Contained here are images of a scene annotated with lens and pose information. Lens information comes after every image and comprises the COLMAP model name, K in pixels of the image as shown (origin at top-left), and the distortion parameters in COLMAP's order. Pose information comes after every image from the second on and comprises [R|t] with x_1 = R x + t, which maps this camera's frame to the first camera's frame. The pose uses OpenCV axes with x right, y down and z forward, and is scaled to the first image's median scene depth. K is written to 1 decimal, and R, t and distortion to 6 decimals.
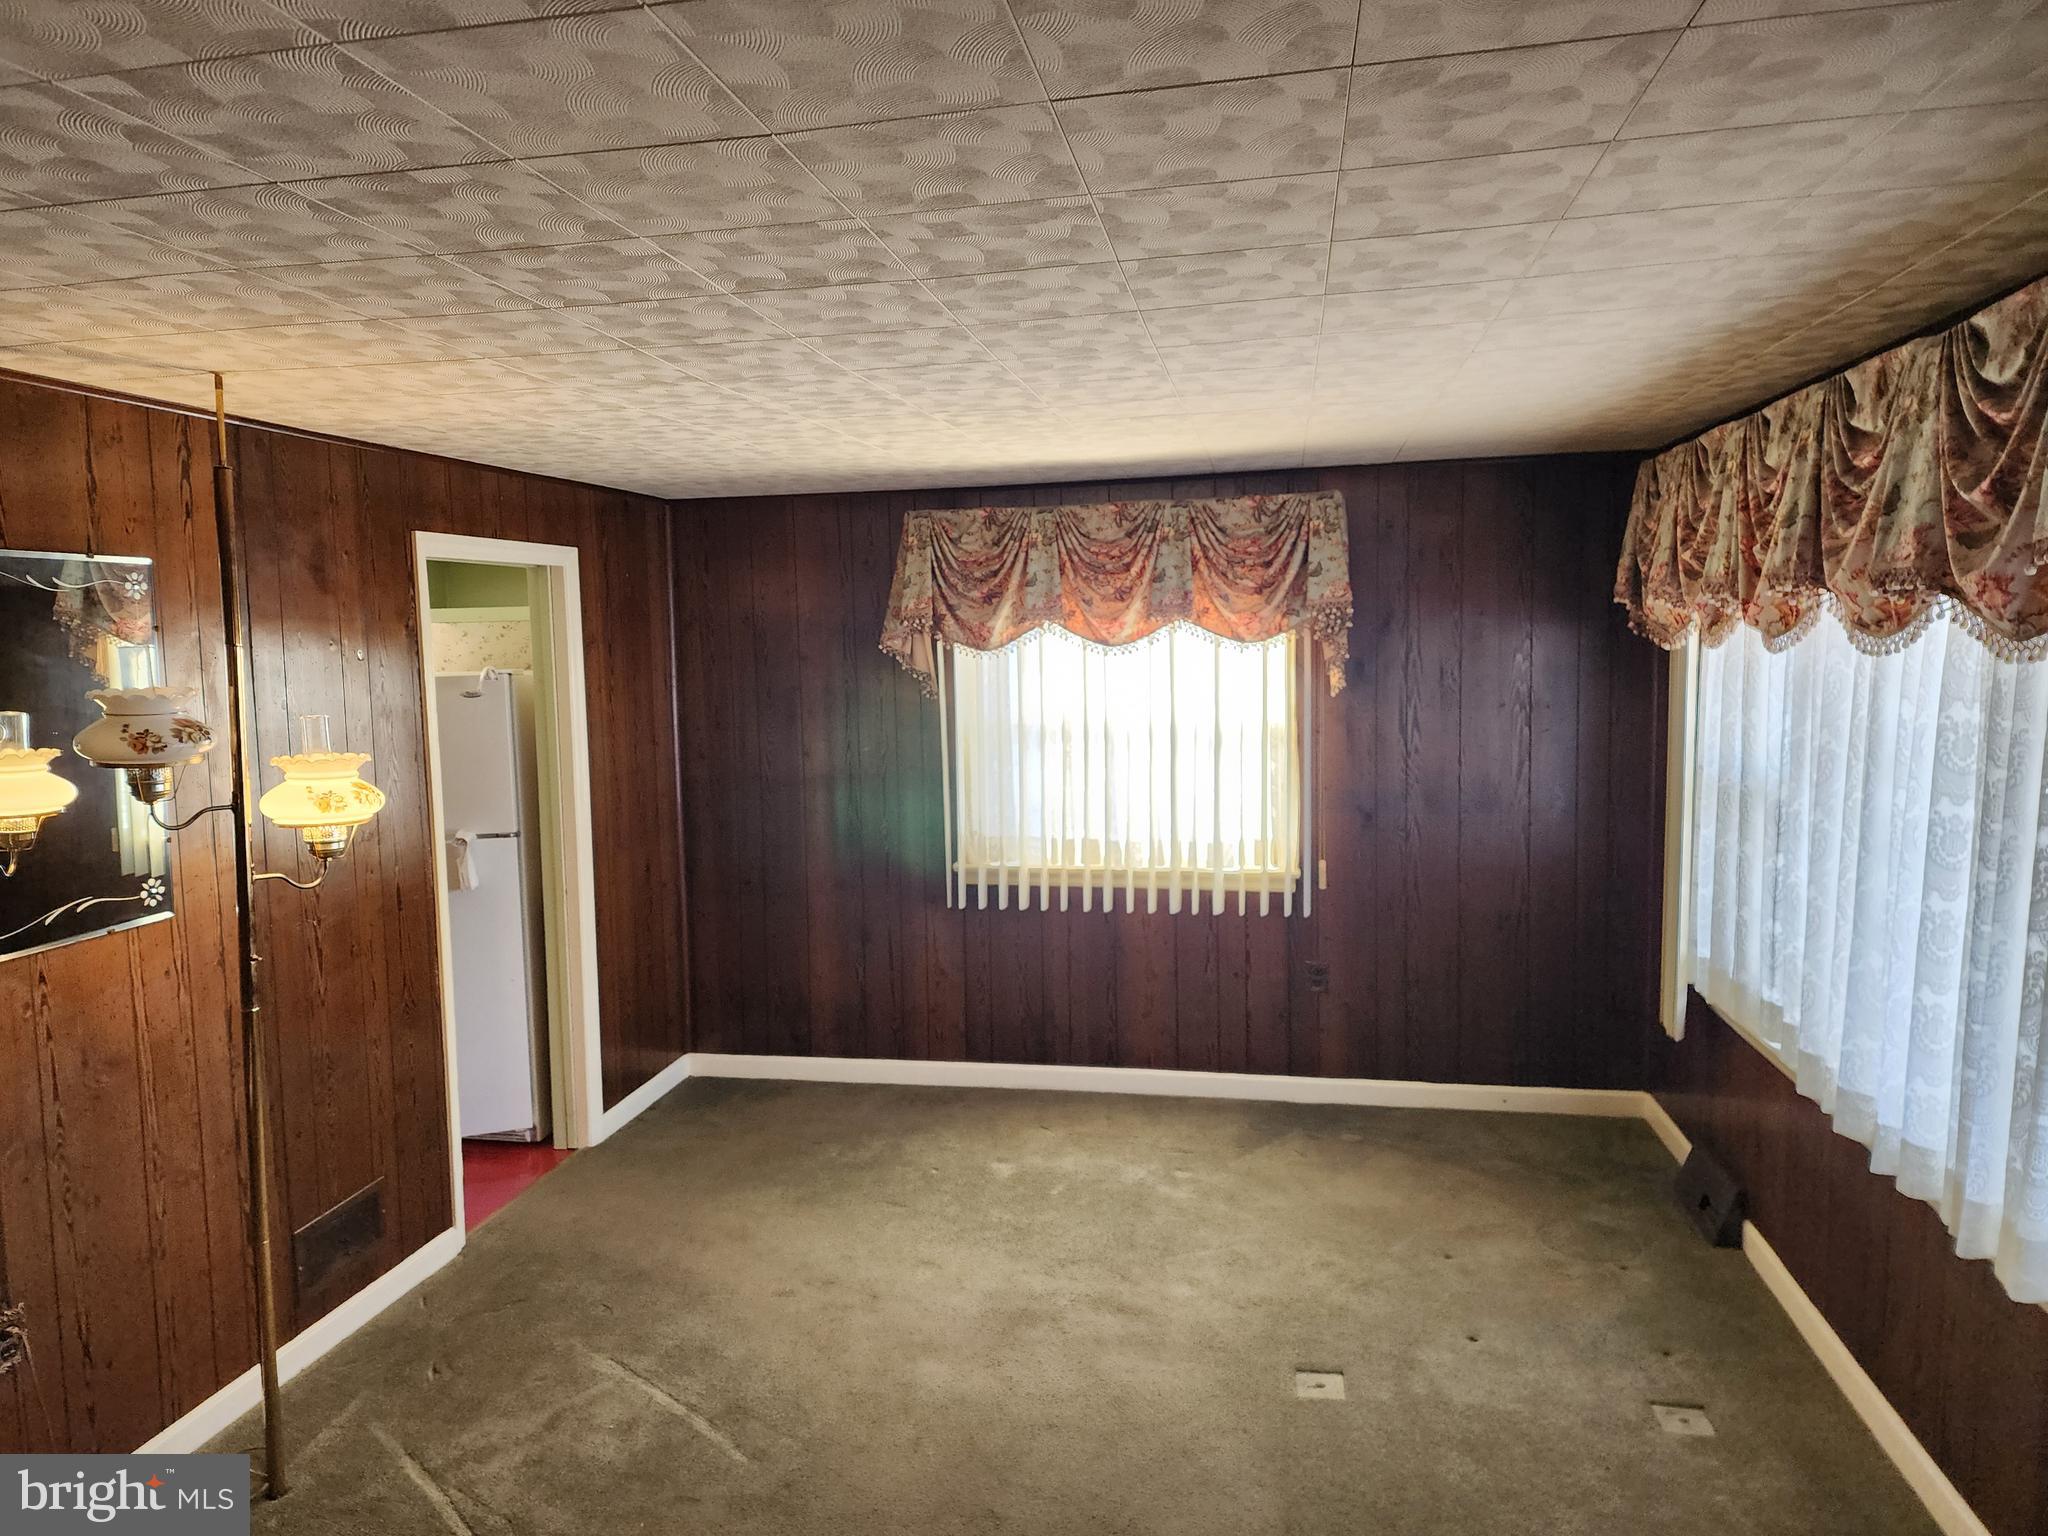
lens RADIAL K [[1380.5, 0, 1018.3], [0, 1380.5, 746.8], [0, 0, 1]] dist [0.030328, -0.002014]
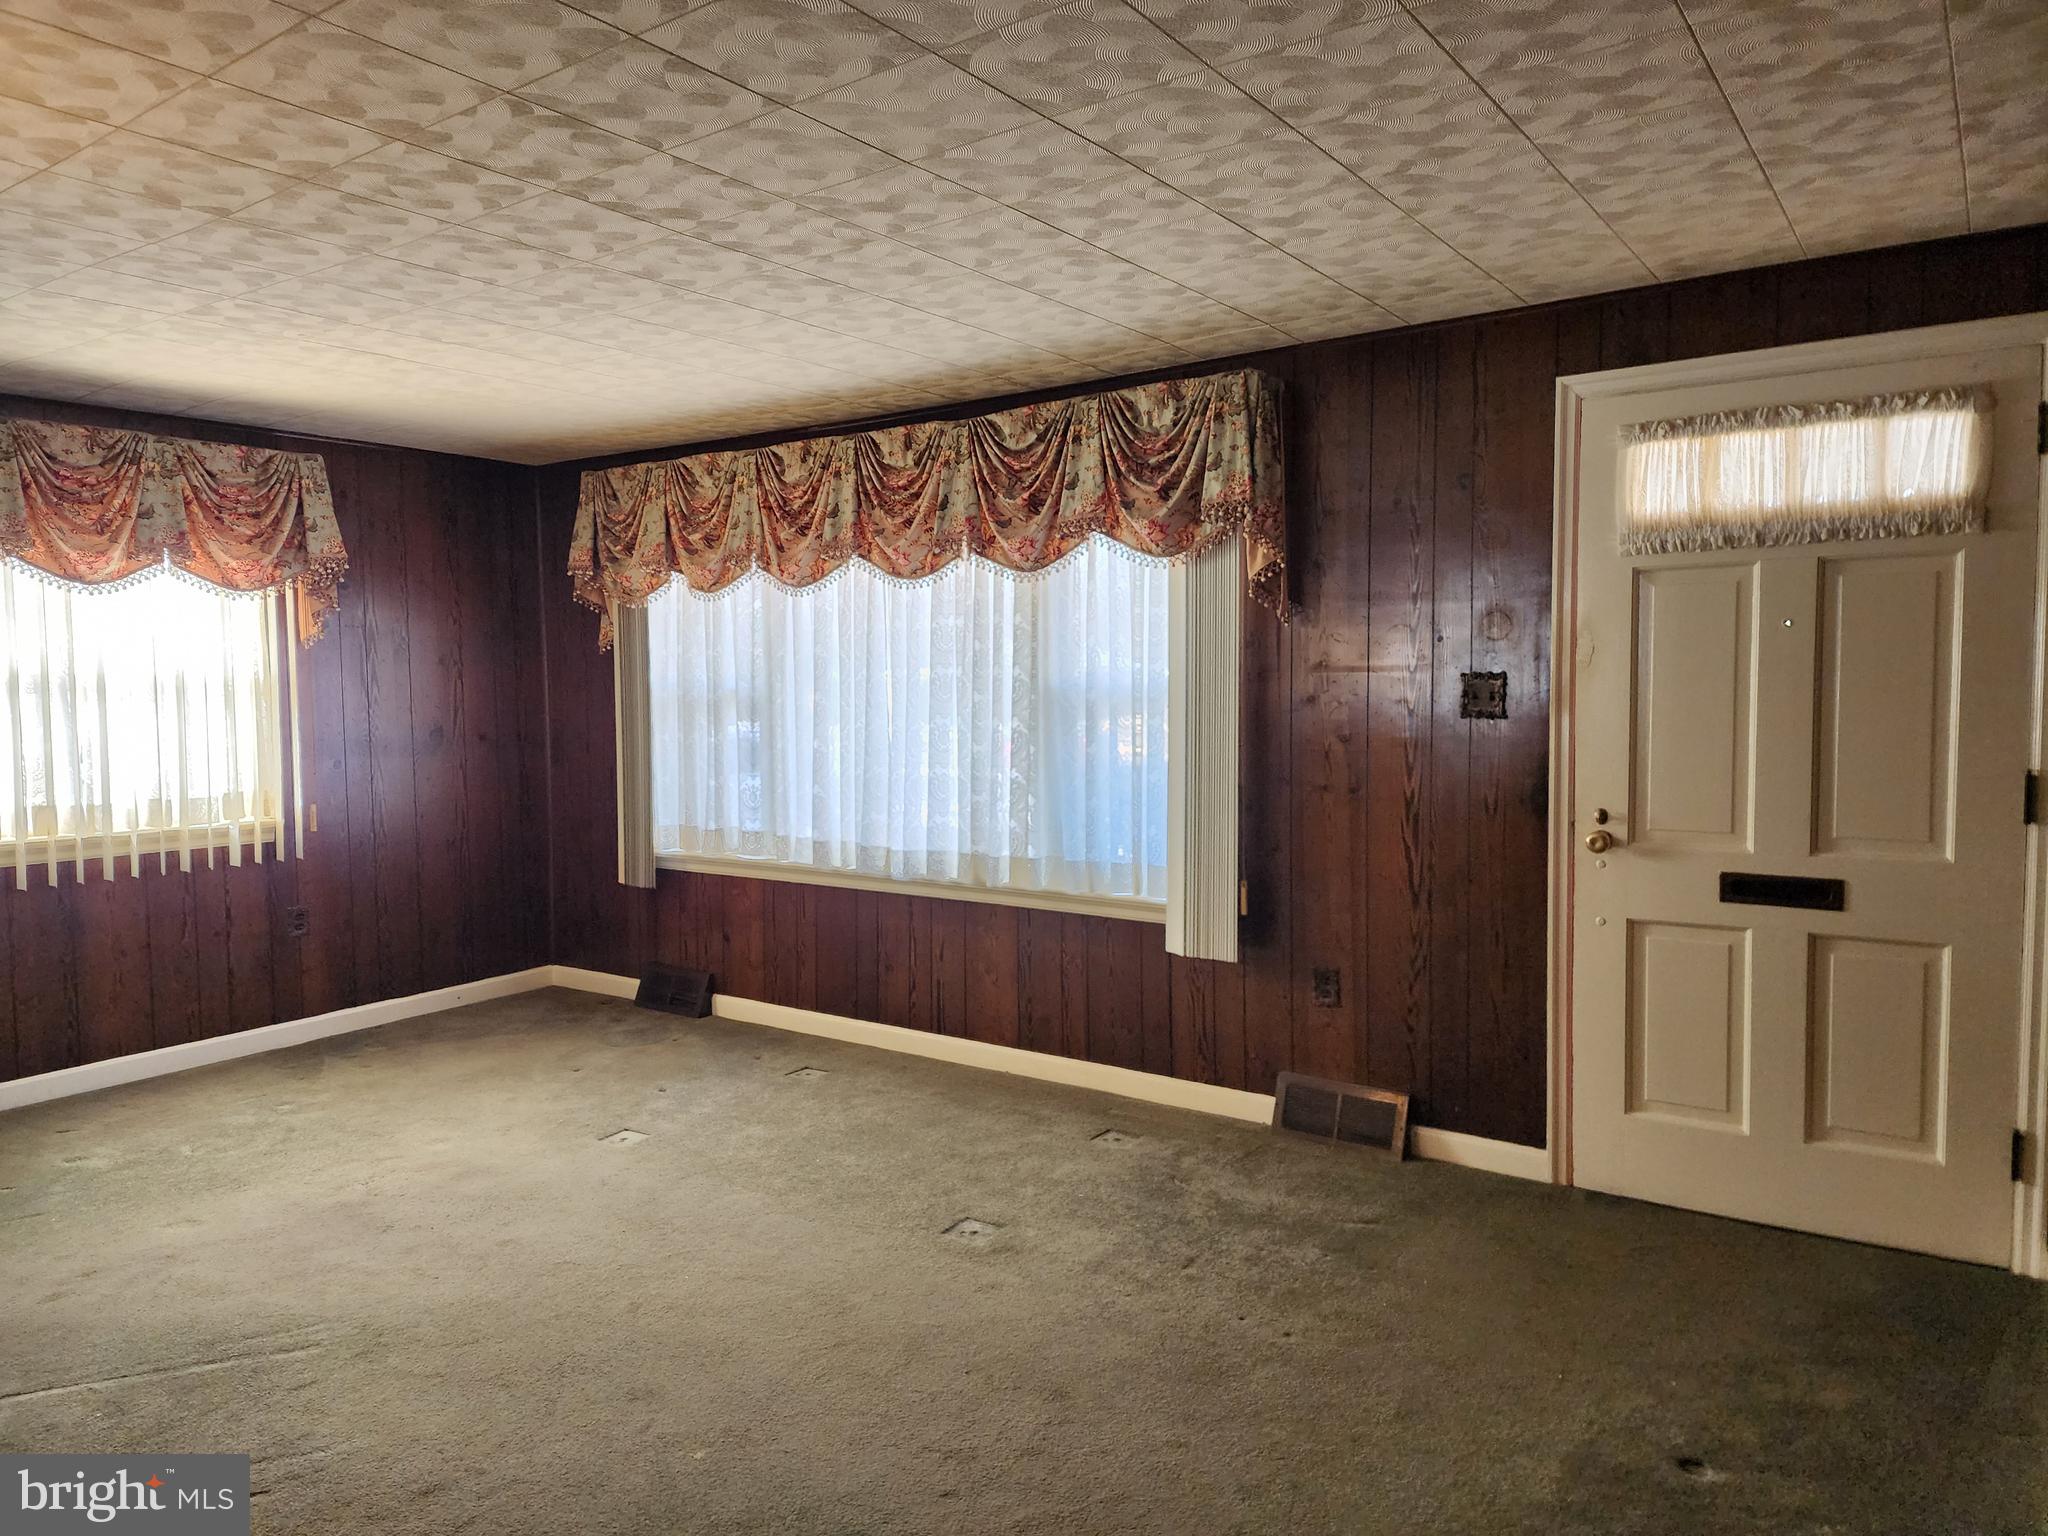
lens RADIAL K [[1364.1, 0, 1024.0], [0, 1364.1, 768.0], [0, 0, 1]] dist [0.028660, -0.000918]
pose [[0.397900, -0.041974, 0.916468, -0.542723], [0.078252, 0.996865, 0.011682, 0.088339], [-0.914085, 0.067068, 0.399937, 0.087155]]
